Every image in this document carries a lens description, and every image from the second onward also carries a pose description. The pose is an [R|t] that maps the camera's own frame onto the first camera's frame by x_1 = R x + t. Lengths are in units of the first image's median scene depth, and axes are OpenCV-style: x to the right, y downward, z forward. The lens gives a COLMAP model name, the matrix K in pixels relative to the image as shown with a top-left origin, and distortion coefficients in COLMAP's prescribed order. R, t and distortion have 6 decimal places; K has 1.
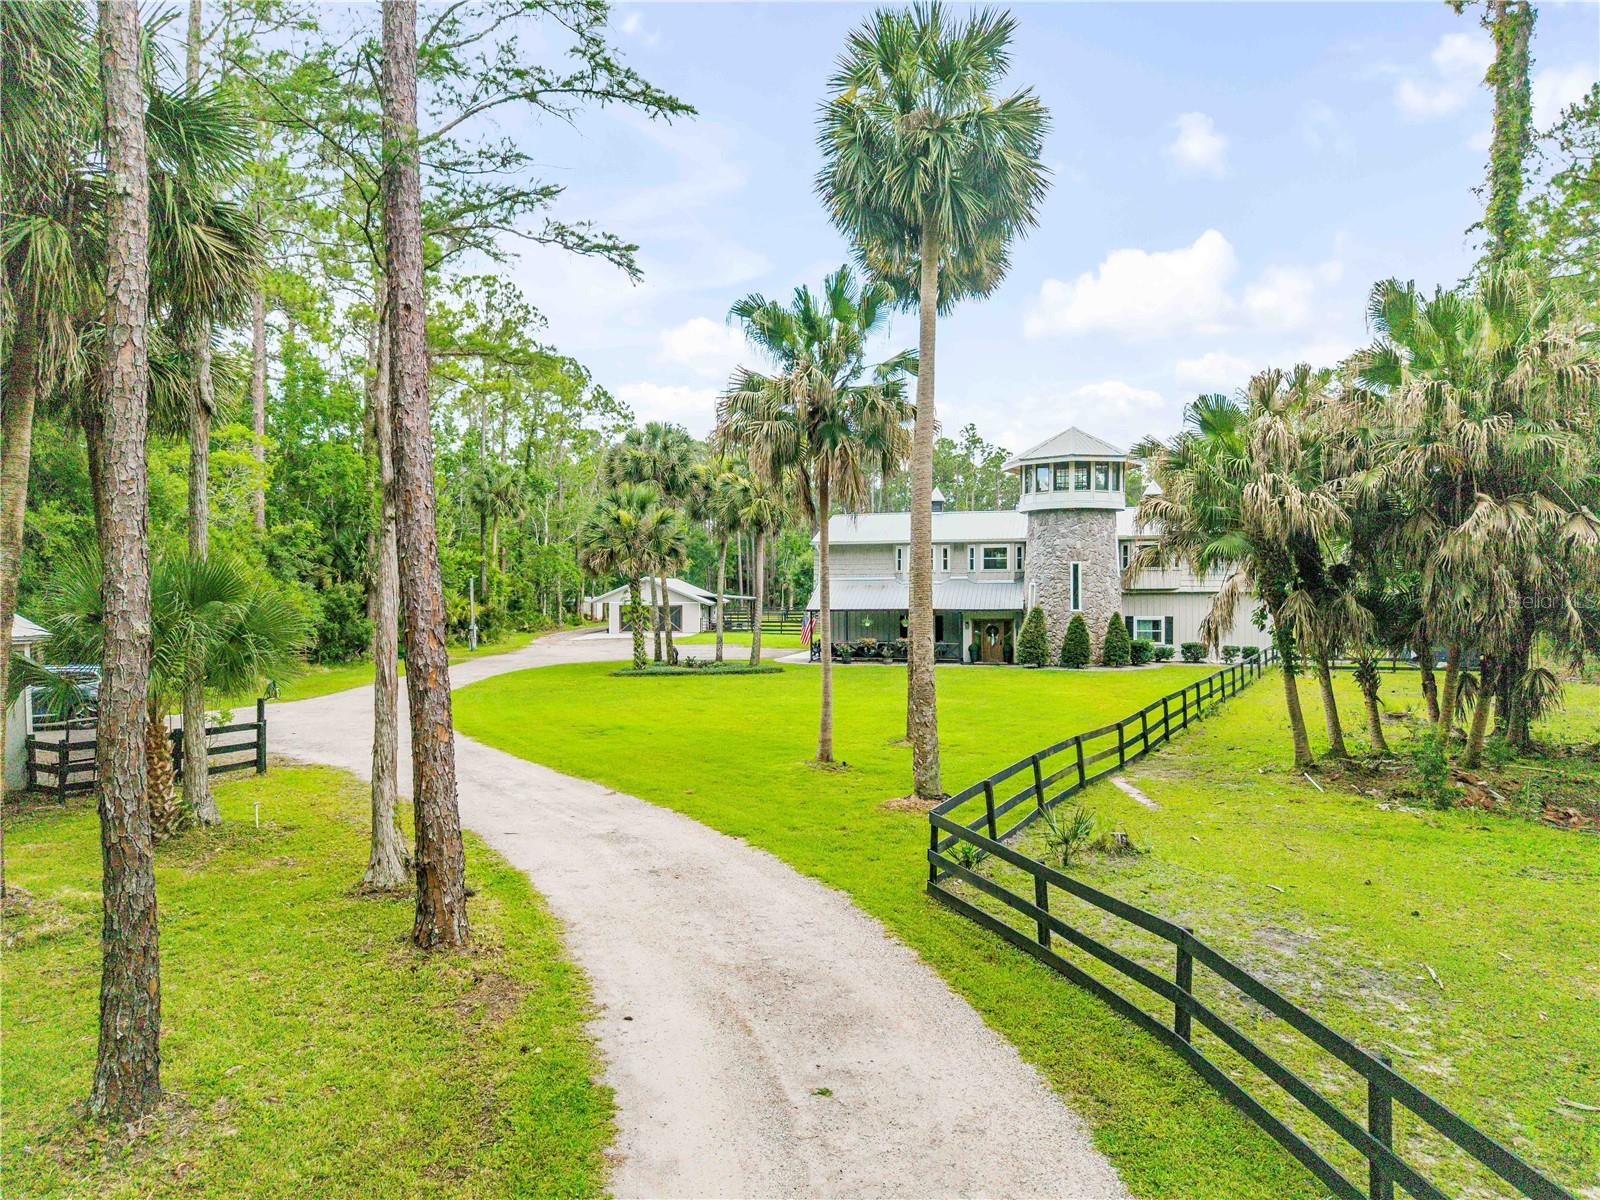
lens RADIAL K [[1079.5, 0, 800.0], [0, 1079.5, 600.0], [0, 0, 1]] dist [0.009547, 0.001283]
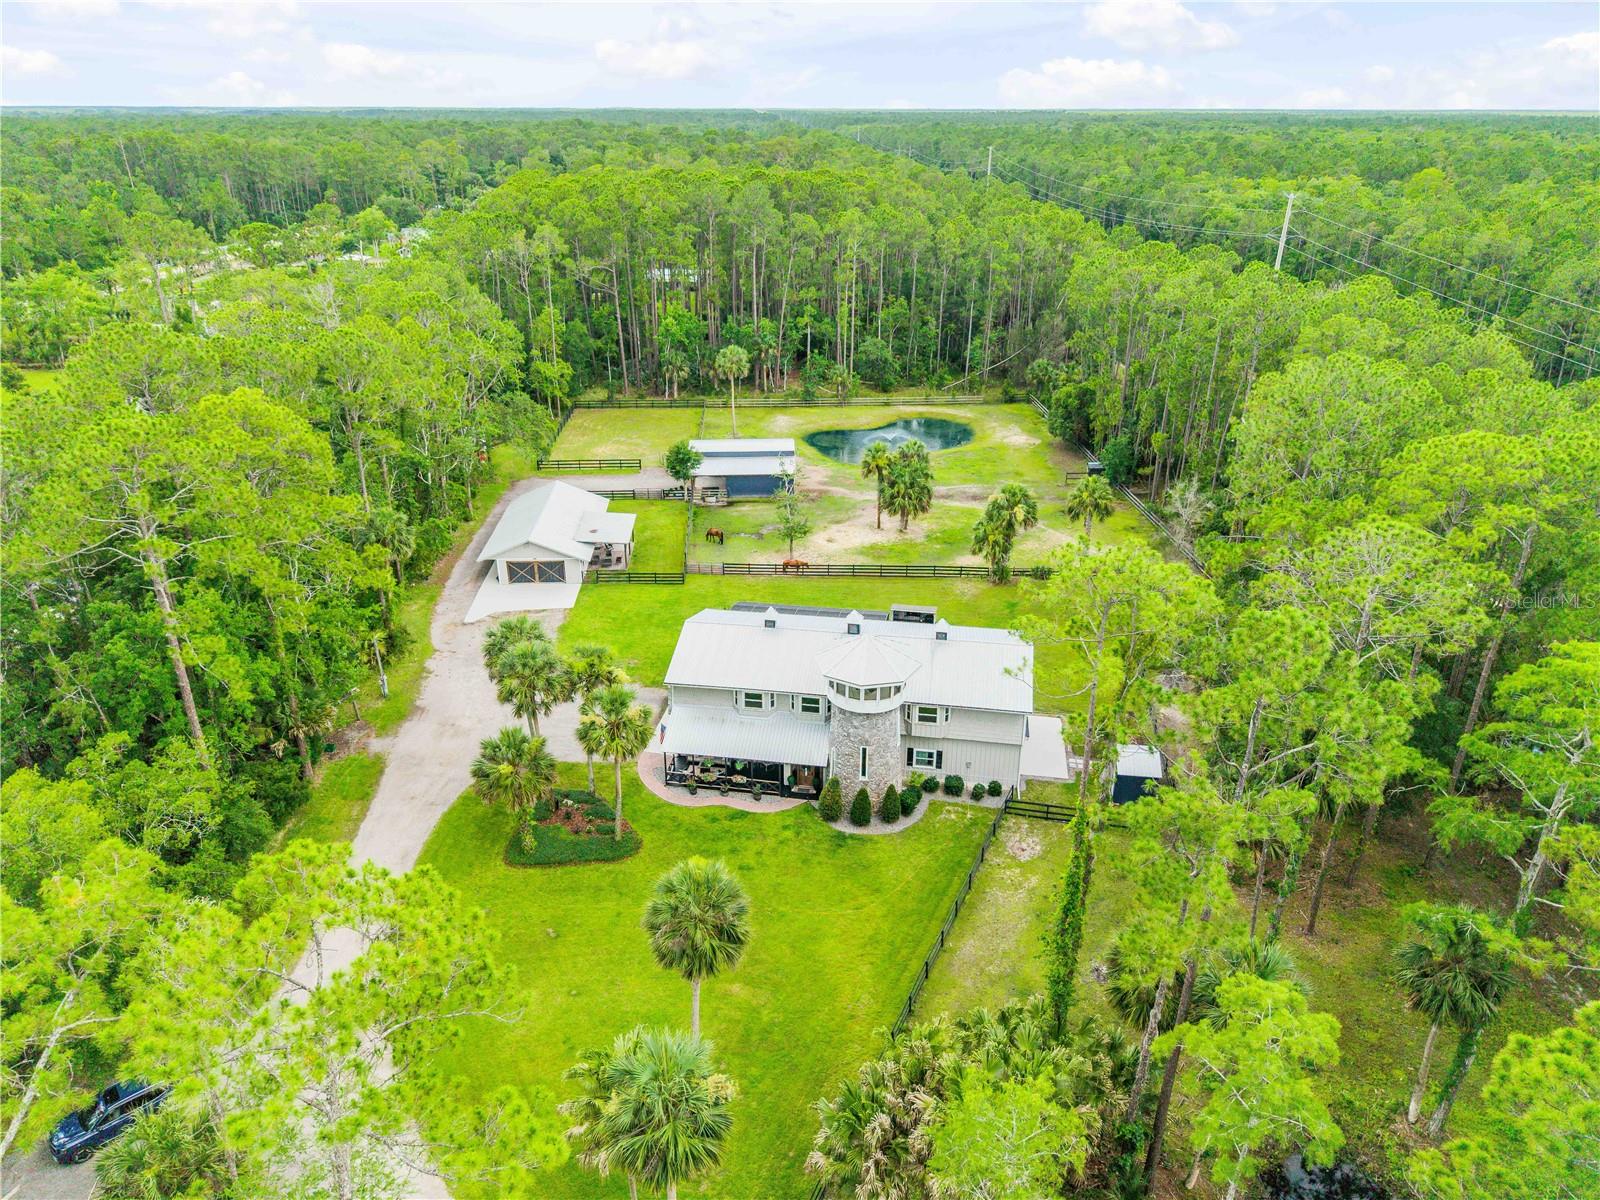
lens RADIAL K [[1102.4, 0, 800.0], [0, 1102.4, 600.0], [0, 0, 1]] dist [0.006632, -0.000609]
pose [[0.996512, -0.022037, 0.080493, 0.073574], [-0.011909, 0.917090, 0.398503, -0.724191], [-0.082601, -0.398071, 0.913628, -0.140971]]
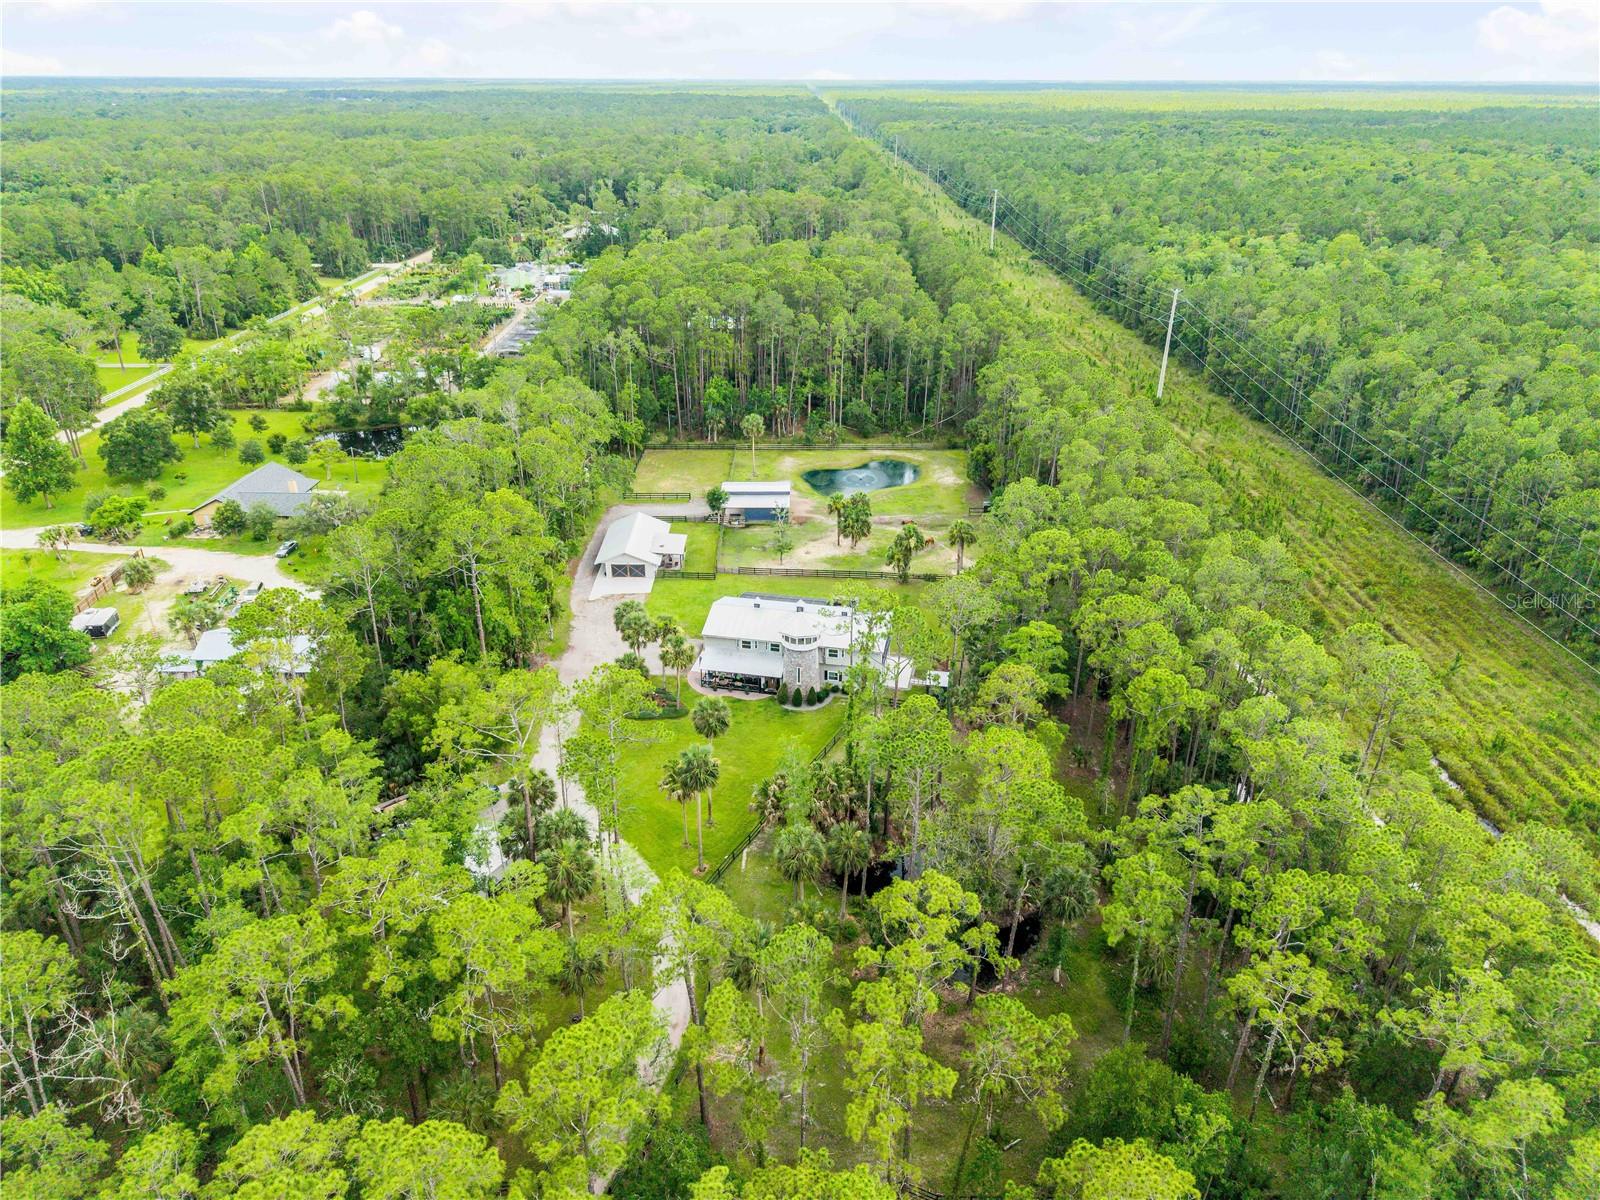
lens RADIAL K [[1079.5, 0, 800.0], [0, 1079.5, 600.0], [0, 0, 1]] dist [0.009547, 0.001283]
pose [[0.999048, -0.002568, 0.043554, 0.141211], [-0.015980, 0.907357, 0.420057, -1.287796], [-0.040597, -0.420353, 0.906452, -1.318096]]
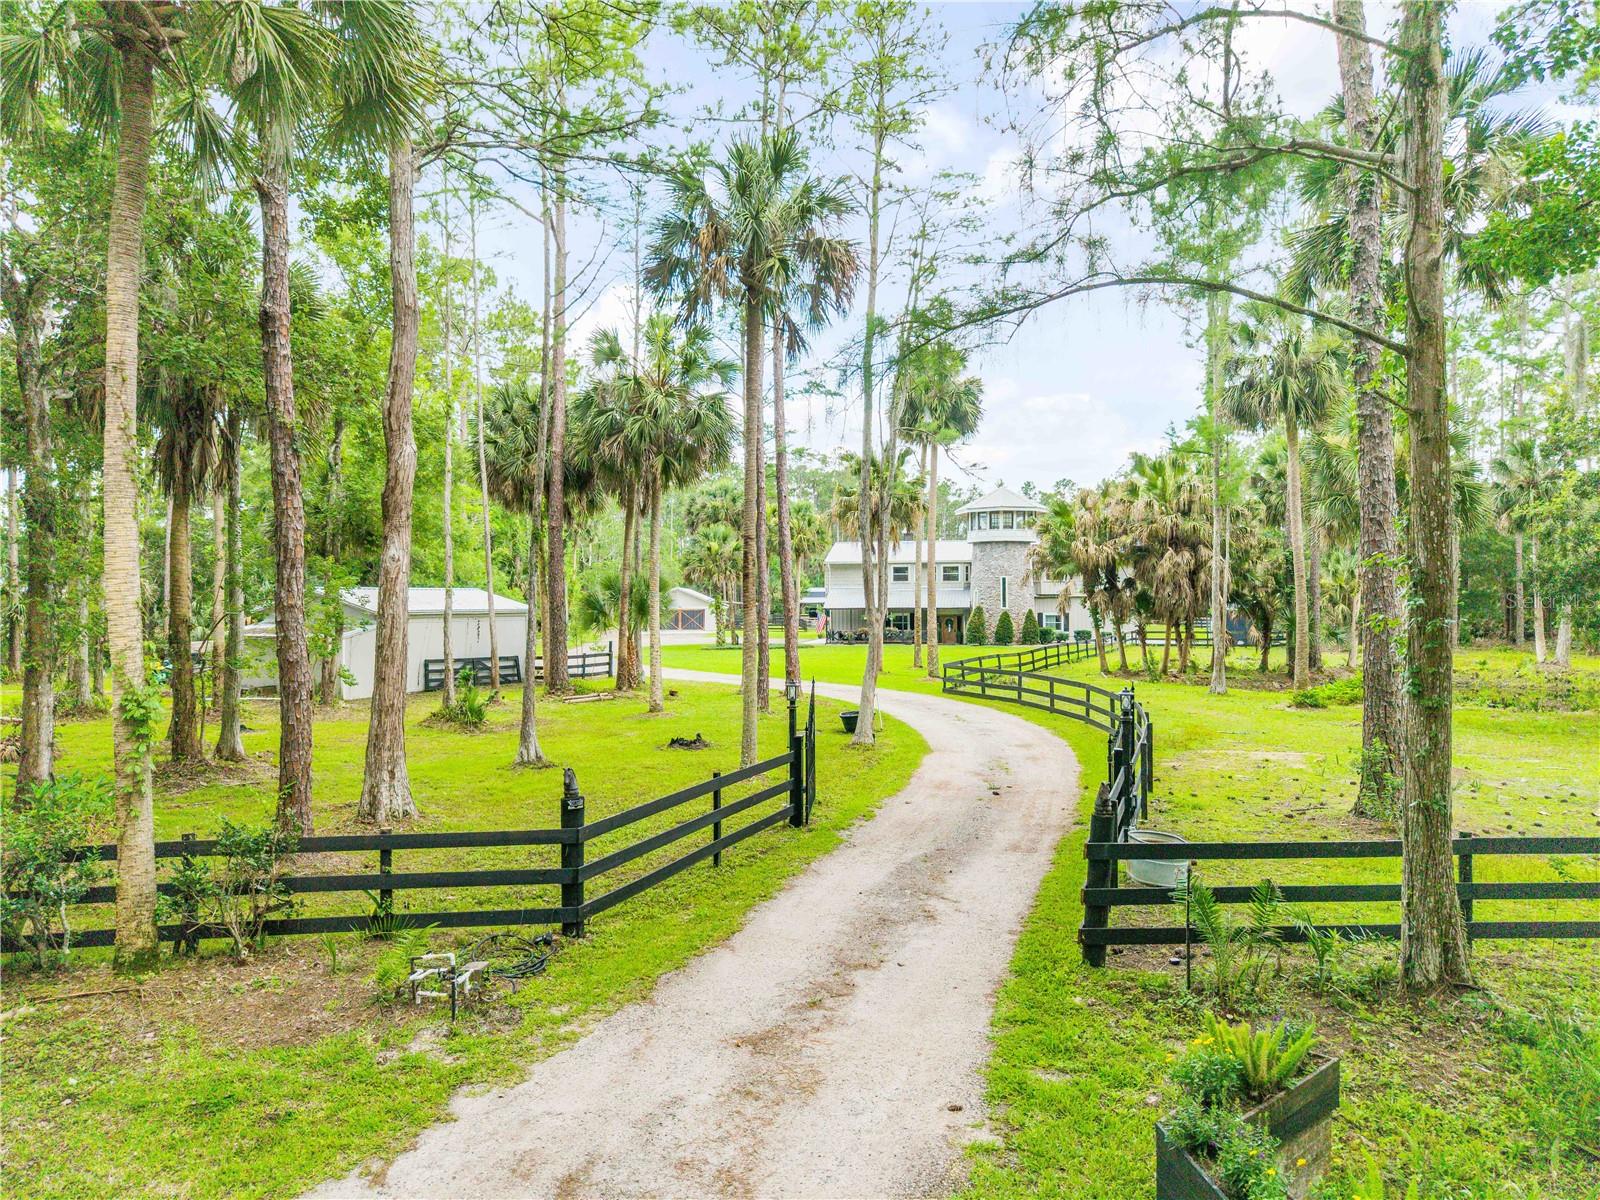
lens RADIAL K [[1102.4, 0, 800.0], [0, 1102.4, 600.0], [0, 0, 1]] dist [0.006632, -0.000609]
pose [[0.998372, 0.000399, 0.057045, -0.119165], [0.000361, 0.999911, -0.013311, 0.018652], [-0.057045, 0.013310, 0.998283, -0.529226]]
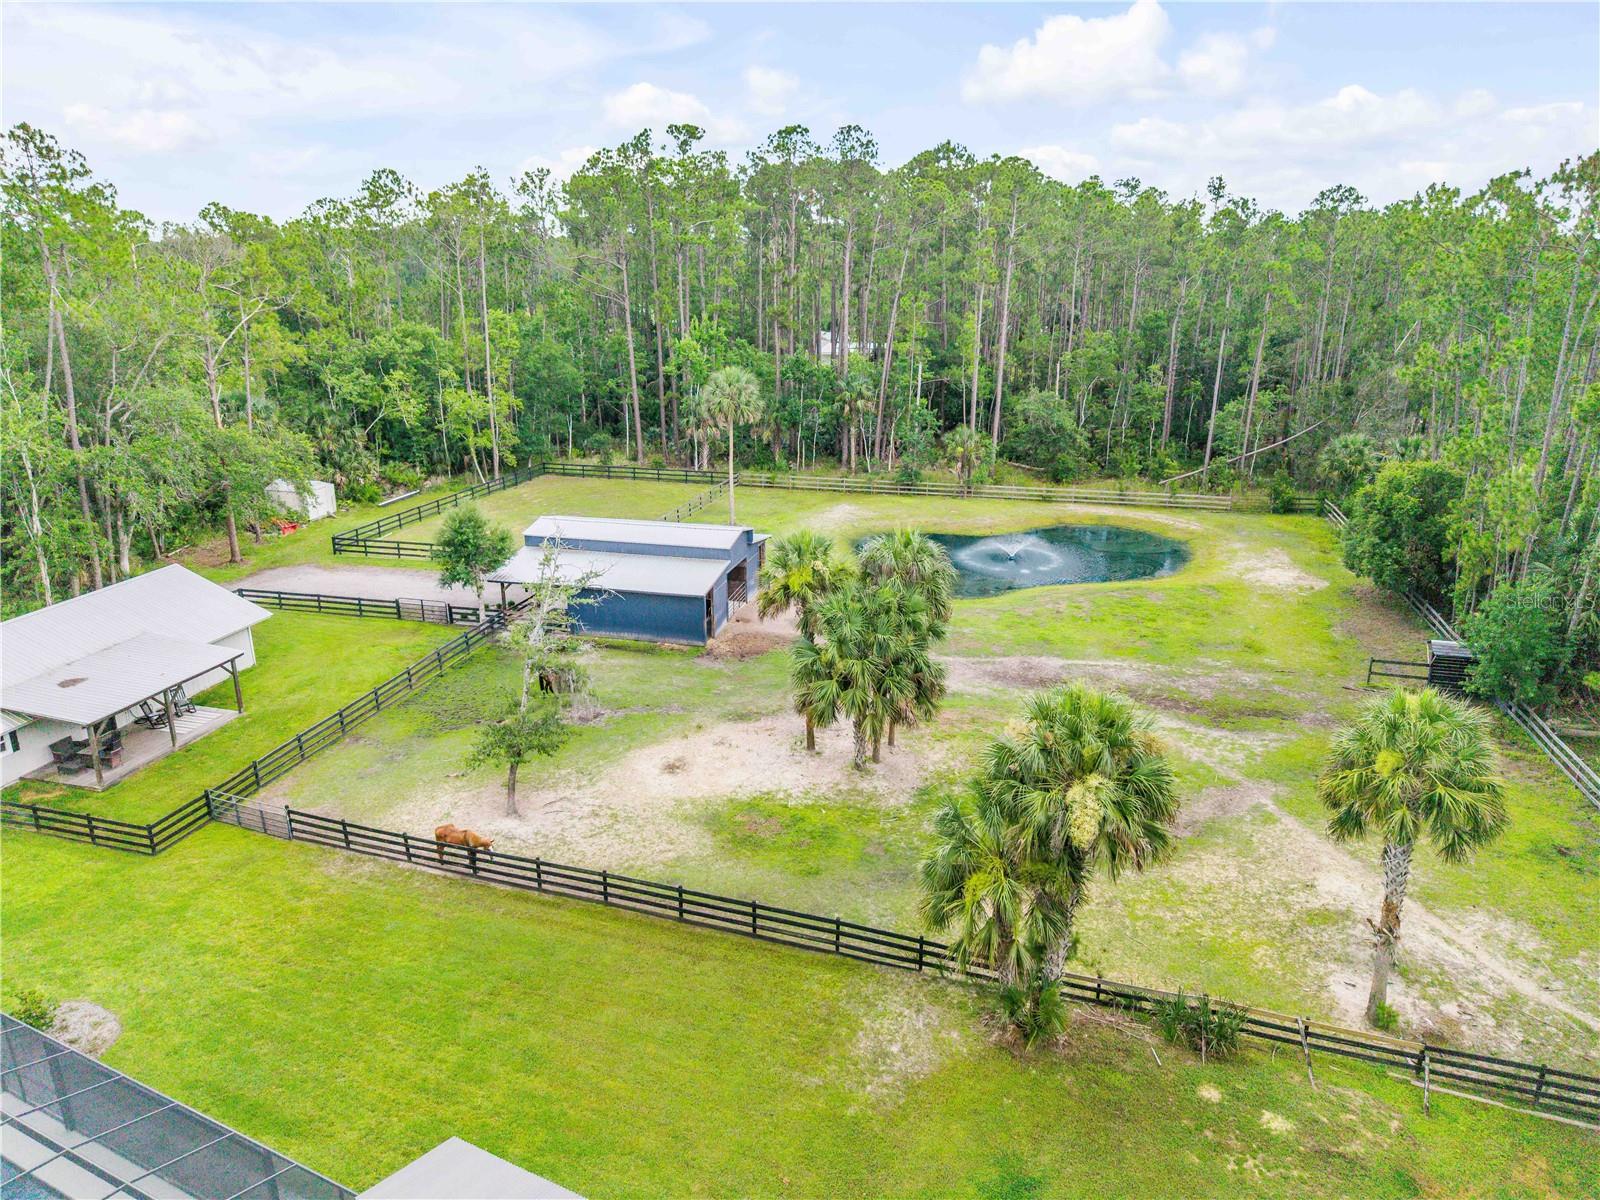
lens RADIAL K [[1110.6, 0, 758.8], [0, 1110.6, 597.3], [0, 0, 1]] dist [0.000805, -0.000669]
pose [[0.971585, 0.079758, -0.222847, 0.576296], [-0.011325, 0.956102, 0.292816, -0.334916], [0.236418, -0.281972, 0.929838, 1.179843]]
